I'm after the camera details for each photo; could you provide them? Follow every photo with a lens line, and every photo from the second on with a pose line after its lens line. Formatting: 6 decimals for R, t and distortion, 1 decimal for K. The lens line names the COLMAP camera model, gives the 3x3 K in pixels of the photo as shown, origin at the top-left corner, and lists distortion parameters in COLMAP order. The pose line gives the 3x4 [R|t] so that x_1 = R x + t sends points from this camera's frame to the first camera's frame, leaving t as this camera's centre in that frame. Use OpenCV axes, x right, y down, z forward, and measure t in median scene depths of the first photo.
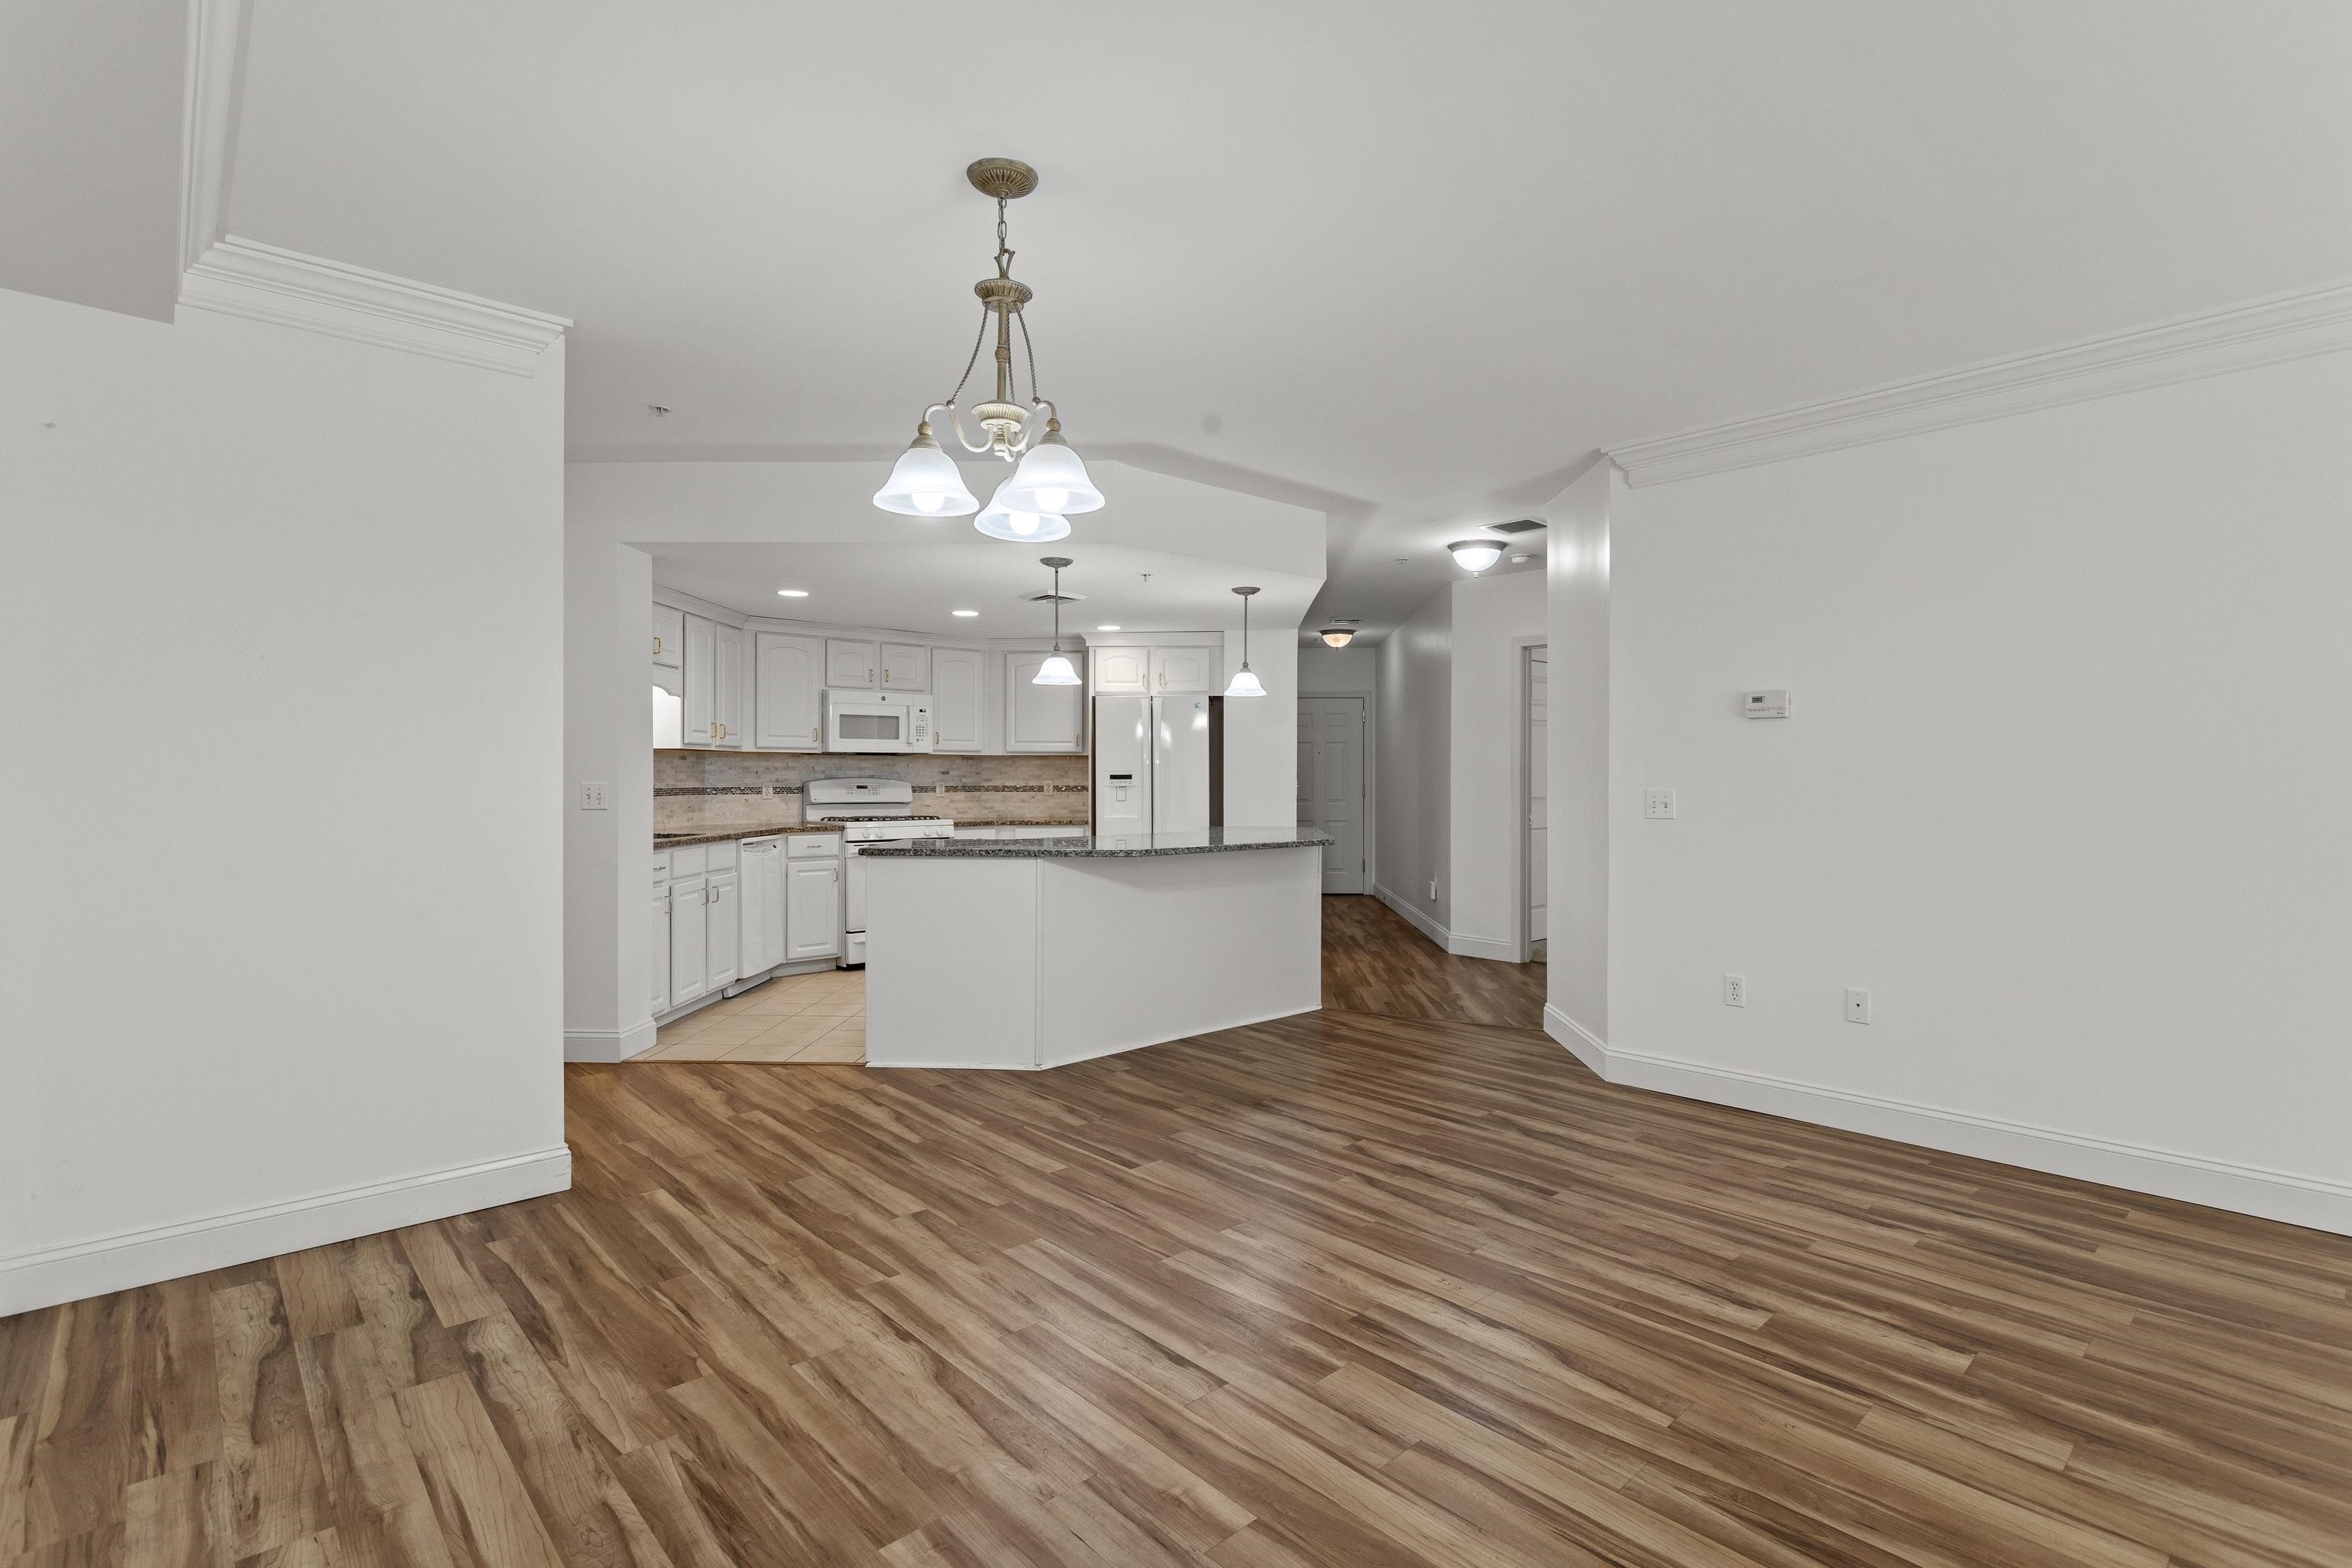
lens RADIAL K [[1110.4, 0, 1183.8], [0, 1110.4, 775.8], [0, 0, 1]] dist [0.000144, 0.000437]
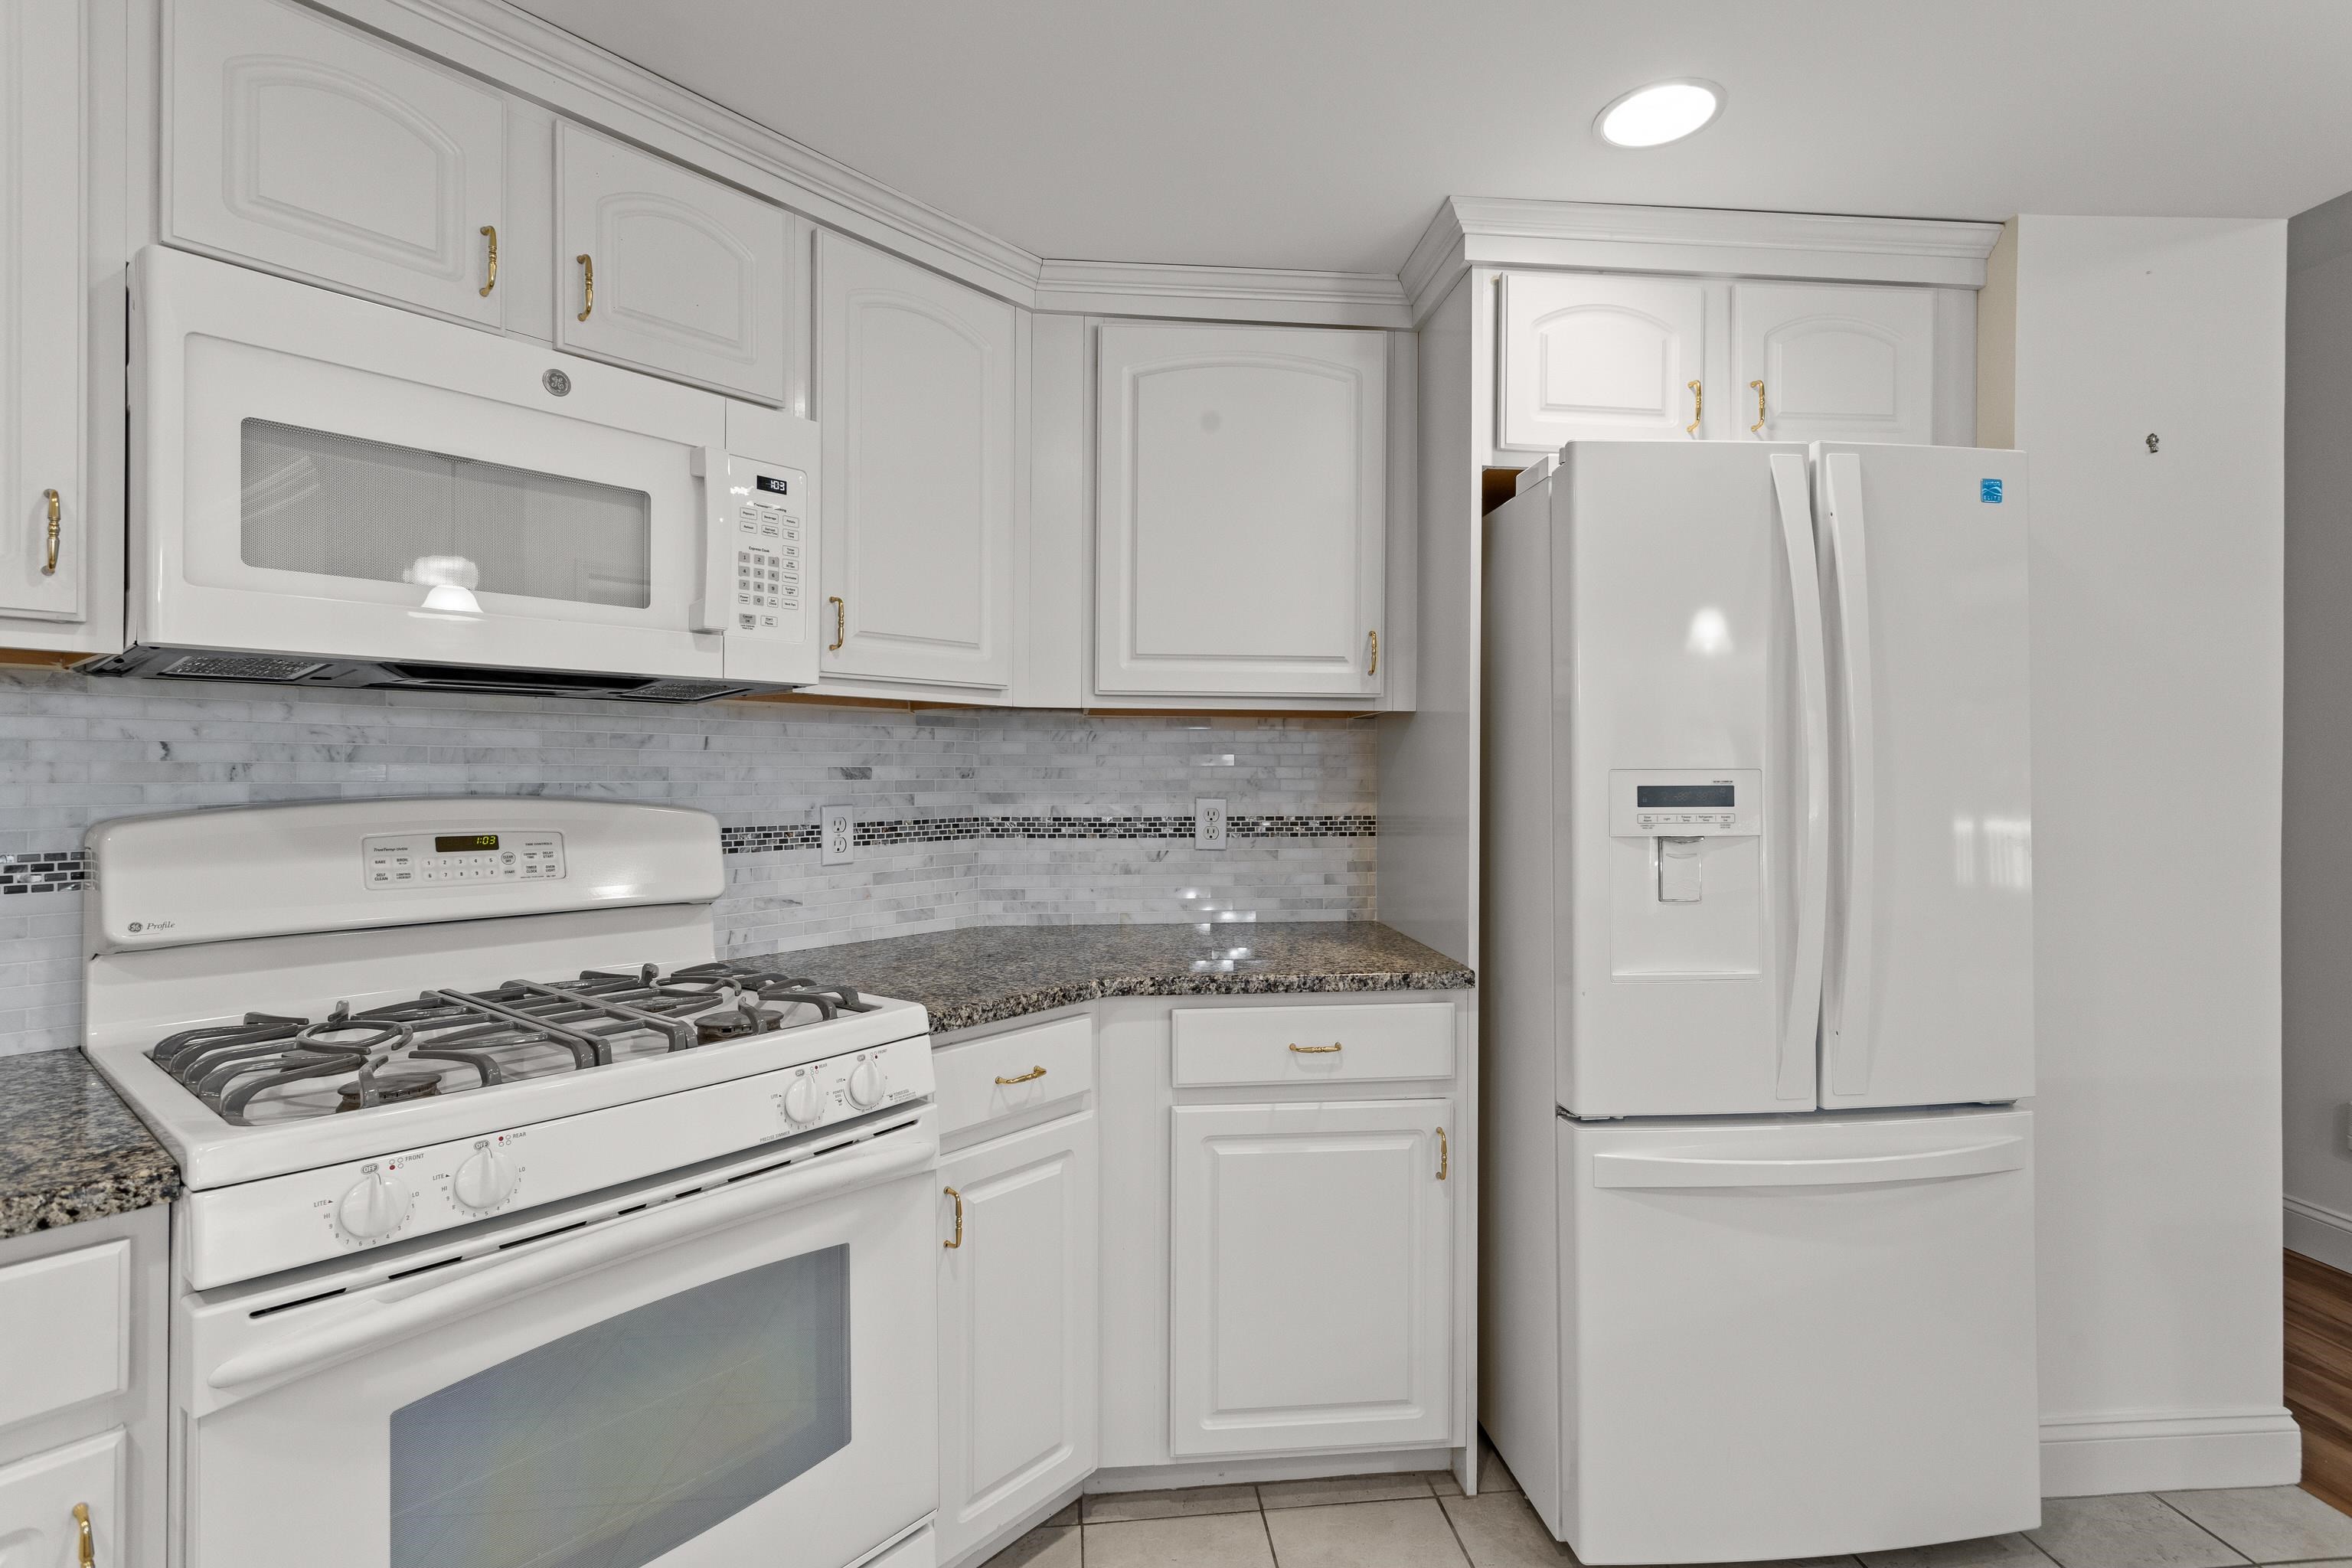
lens RADIAL K [[1121.8, 0, 1185.2], [0, 1121.8, 768.2], [0, 0, 1]] dist [0.000673, 0.000736]
pose [[0.991131, 0.002958, 0.132859, -0.320382], [-0.002765, 0.999995, -0.001637, -0.006765], [-0.132863, 0.001255, 0.991134, 1.343545]]
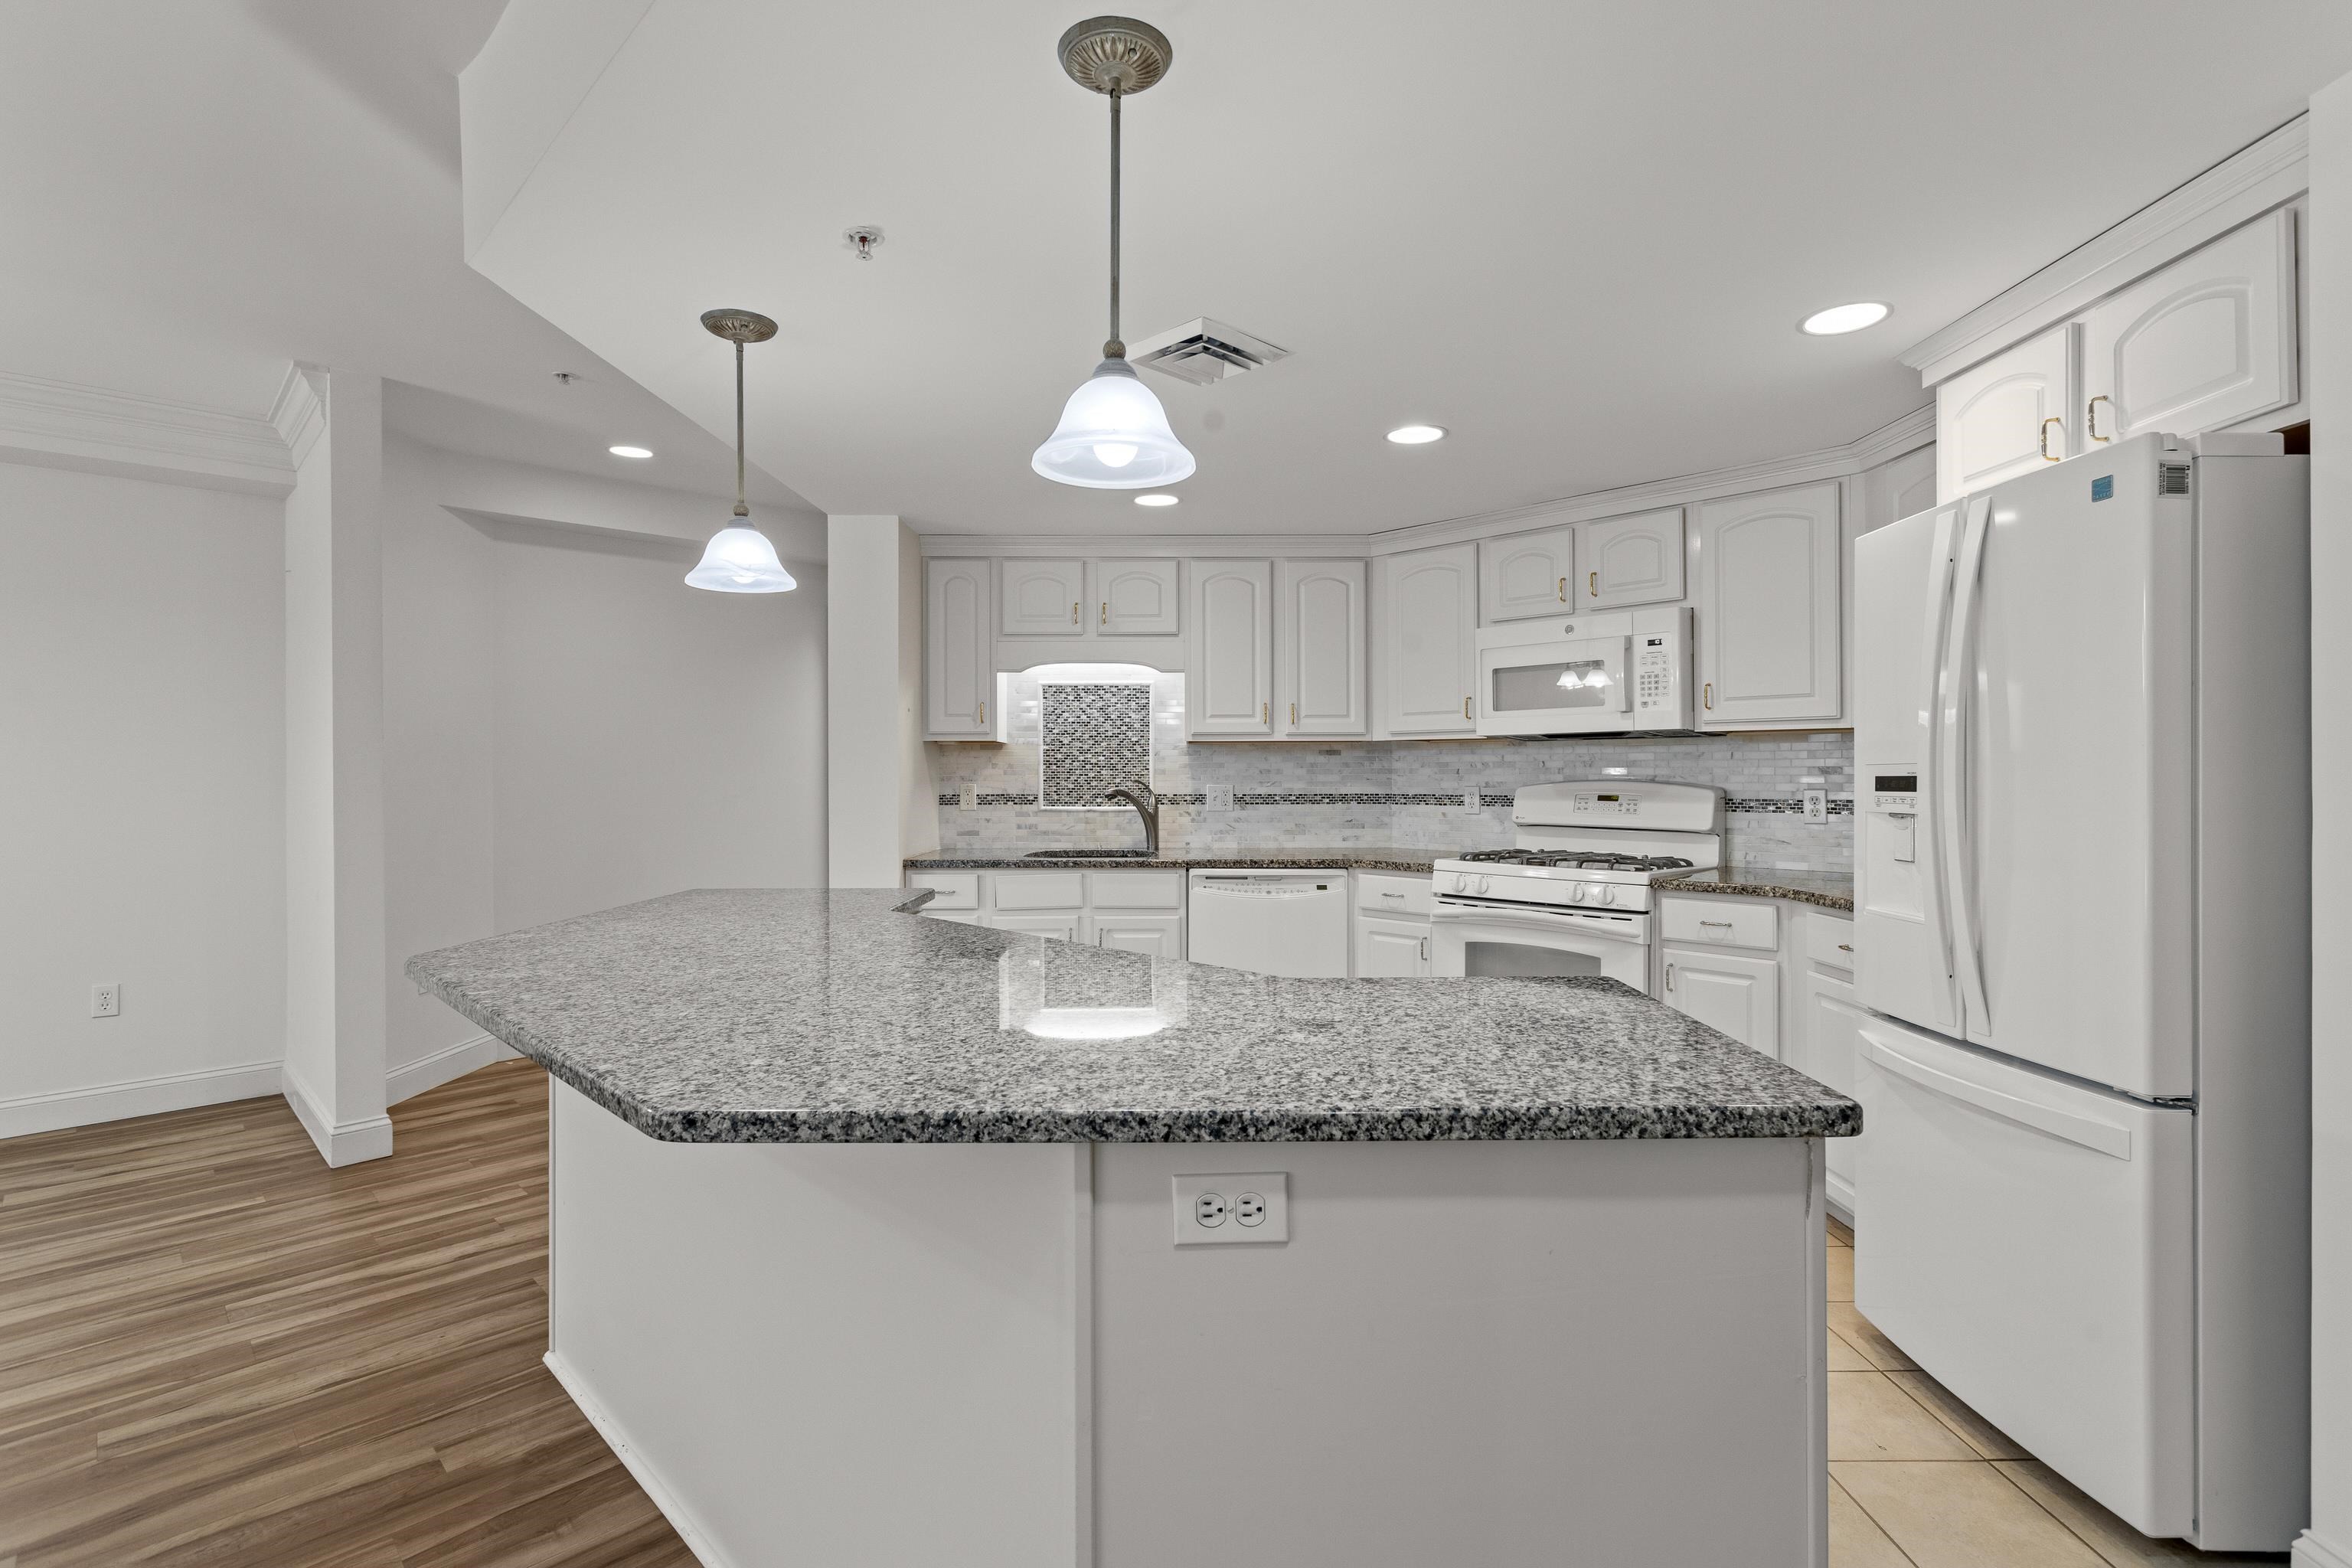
lens RADIAL K [[1123.2, 0, 1189.9], [0, 1123.2, 774.9], [0, 0, 1]] dist [0.002062, 0.001363]
pose [[0.033460, 0.001287, -0.999439, 0.421597], [0.003382, 0.999993, 0.001401, -0.004185], [0.999434, -0.003427, 0.033455, 1.354897]]
